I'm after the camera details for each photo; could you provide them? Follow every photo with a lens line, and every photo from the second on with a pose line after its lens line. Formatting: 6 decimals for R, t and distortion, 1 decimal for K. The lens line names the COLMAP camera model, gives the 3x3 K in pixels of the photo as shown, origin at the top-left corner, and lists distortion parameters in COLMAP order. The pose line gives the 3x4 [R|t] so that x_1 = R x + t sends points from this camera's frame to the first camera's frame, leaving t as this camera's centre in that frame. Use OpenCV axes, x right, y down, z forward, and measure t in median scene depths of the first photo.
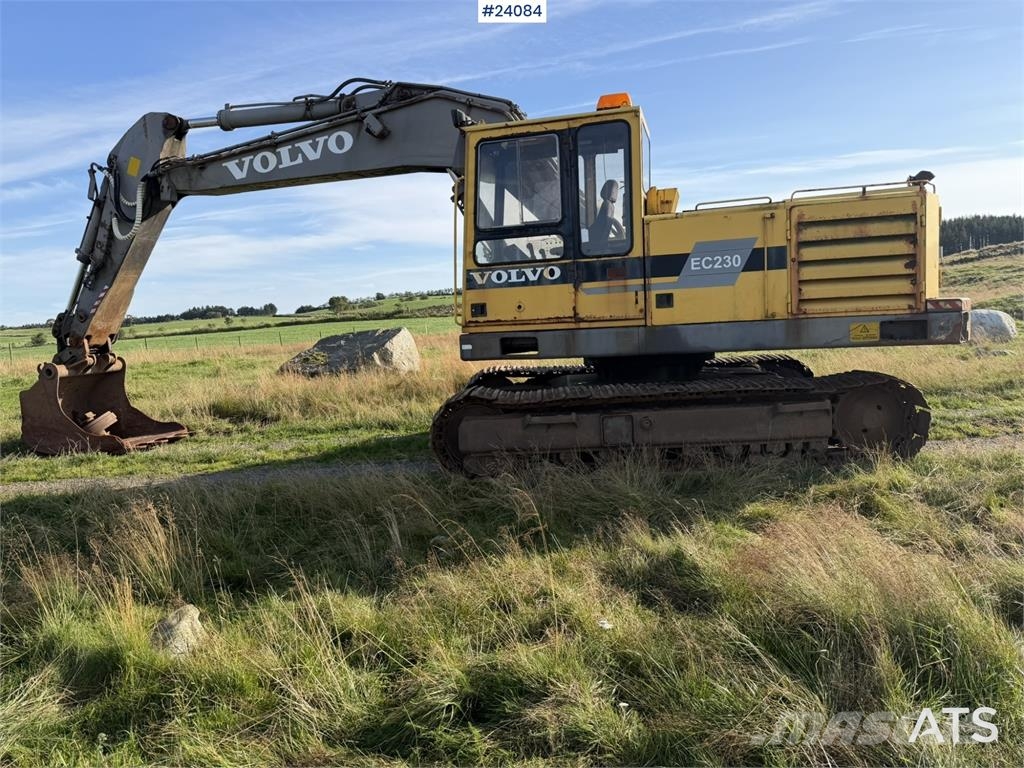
lens RADIAL K [[711.0, 0, 508.6], [0, 711.0, 379.6], [0, 0, 1]] dist [0.128072, -0.193354]
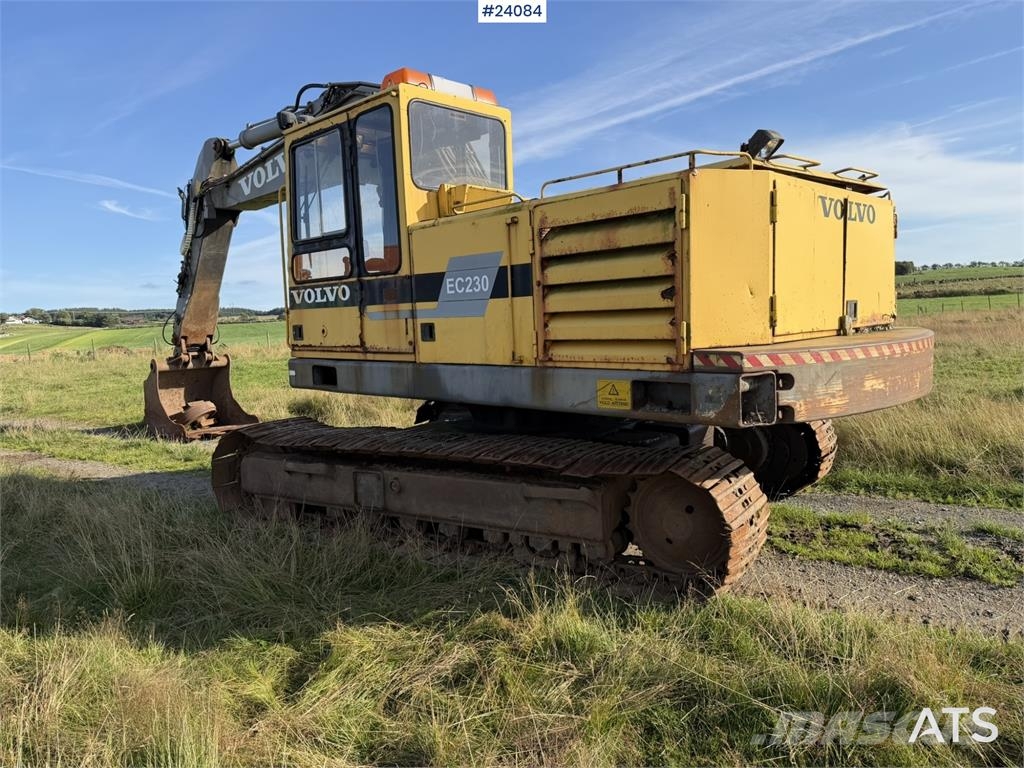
lens RADIAL K [[713.5, 0, 512.0], [0, 713.5, 384.0], [0, 0, 1]] dist [0.126239, -0.195761]
pose [[0.870675, 0.066262, -0.487374, 0.653000], [-0.053095, 0.997756, 0.040800, -0.086873], [0.488984, -0.009646, 0.872239, 0.350197]]
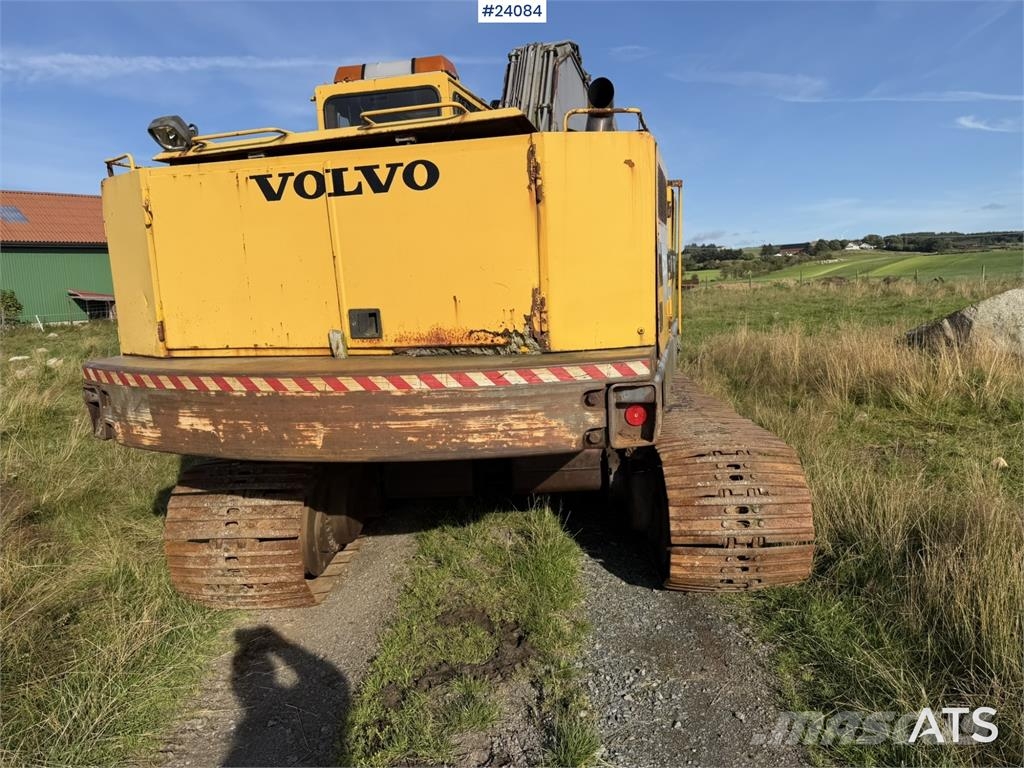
lens RADIAL K [[706.3, 0, 518.6], [0, 706.3, 381.9], [0, 0, 1]] dist [0.130046, -0.204137]
pose [[0.024102, 0.201162, -0.979261, 1.059193], [-0.051716, 0.978485, 0.199729, -0.203093], [0.998371, 0.045830, 0.033987, 1.166069]]
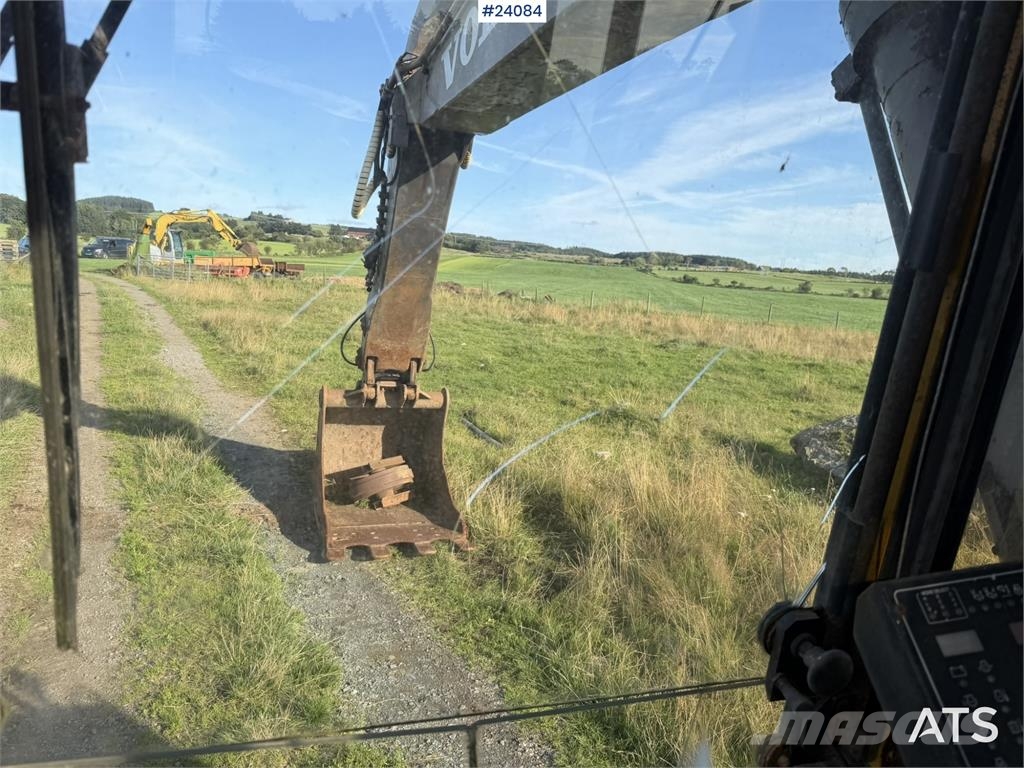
lens RADIAL K [[711.0, 0, 502.2], [0, 711.0, 387.7], [0, 0, 1]] dist [0.088334, -0.109344]
pose [[0.540347, 0.248376, -0.803949, 0.035883], [-0.190191, 0.966767, 0.170847, -0.243614], [0.819666, 0.060587, 0.569629, 1.048483]]
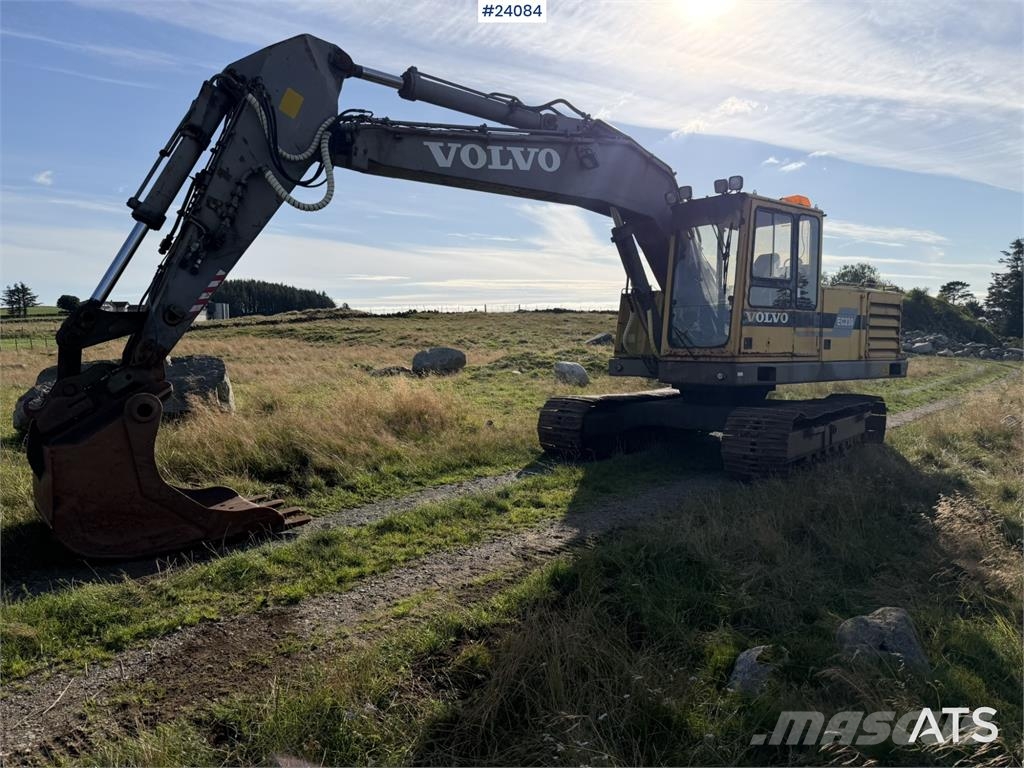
lens RADIAL K [[711.0, 0, 502.2], [0, 711.0, 387.7], [0, 0, 1]] dist [0.088334, -0.109344]
pose [[0.608283, 0.007849, 0.793681, -1.279707], [0.036862, 0.998593, -0.038127, 0.007633], [-0.792863, 0.052448, 0.607138, 0.614949]]
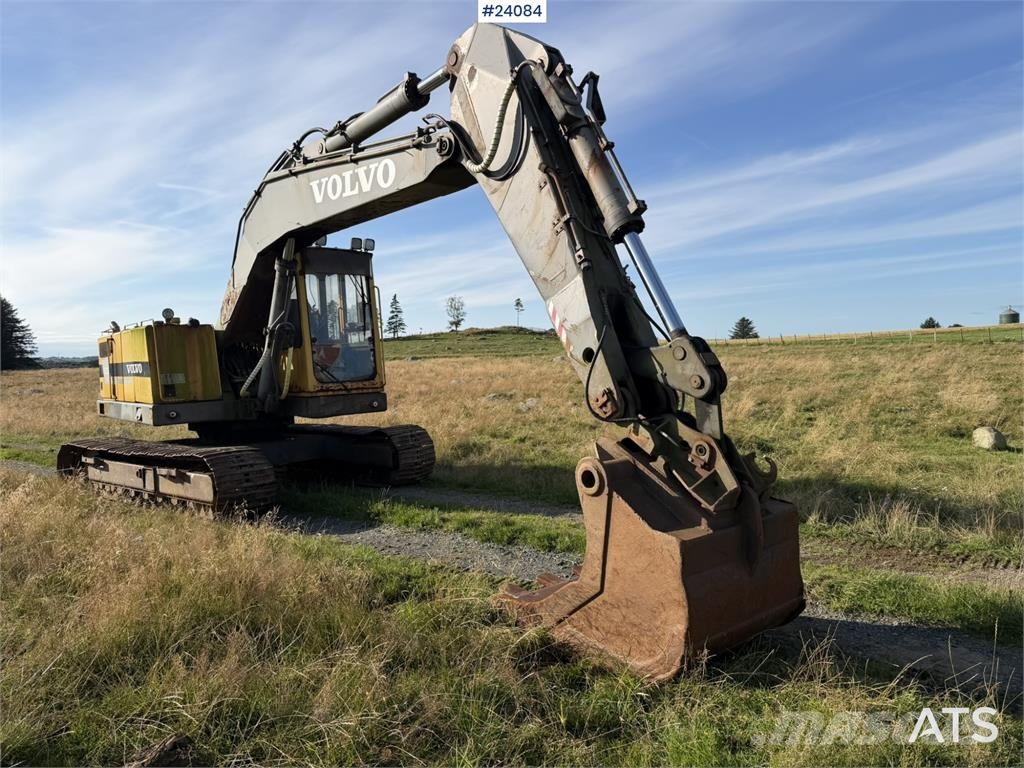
lens RADIAL K [[711.0, 0, 508.6], [0, 711.0, 379.6], [0, 0, 1]] dist [0.128072, -0.193354]
pose [[-0.808191, 0.066769, 0.585124, -1.145884], [0.135081, 0.988080, 0.073828, -0.166948], [-0.573220, 0.138706, -0.807576, 2.085832]]
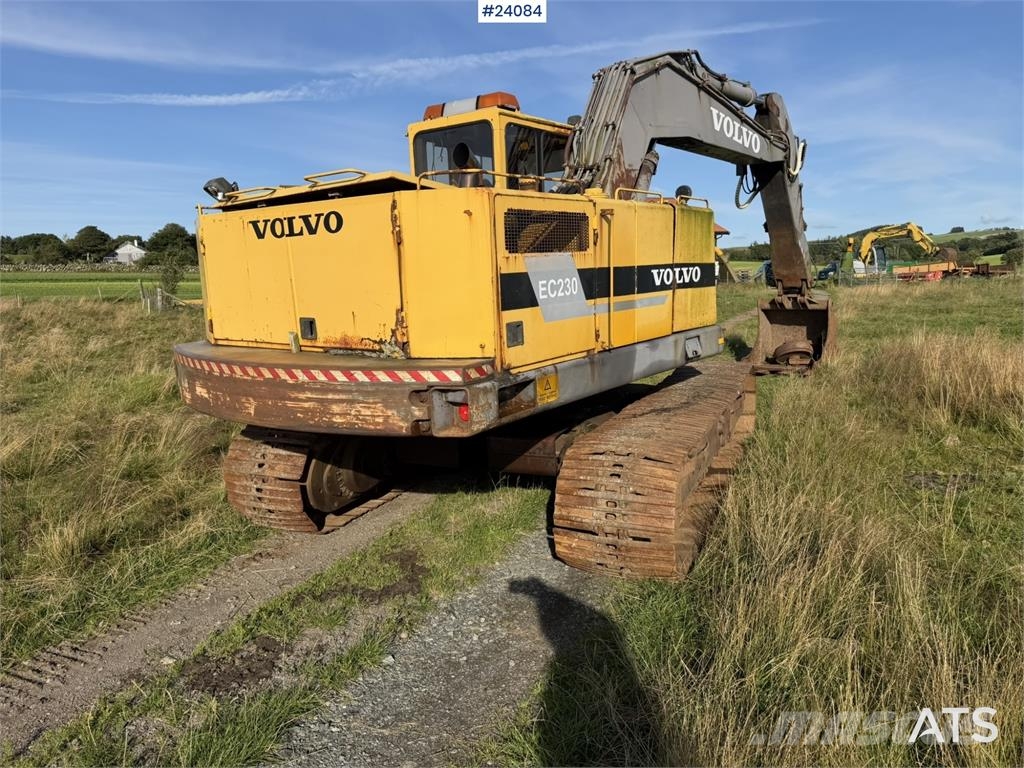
lens RADIAL K [[702.1, 0, 509.3], [0, 702.1, 375.1], [0, 0, 1]] dist [0.196167, -0.378766]
pose [[-0.364930, 0.207041, -0.907722, 1.115206], [-0.032008, 0.971594, 0.234478, -0.256886], [0.930484, 0.114622, -0.347937, 1.472491]]
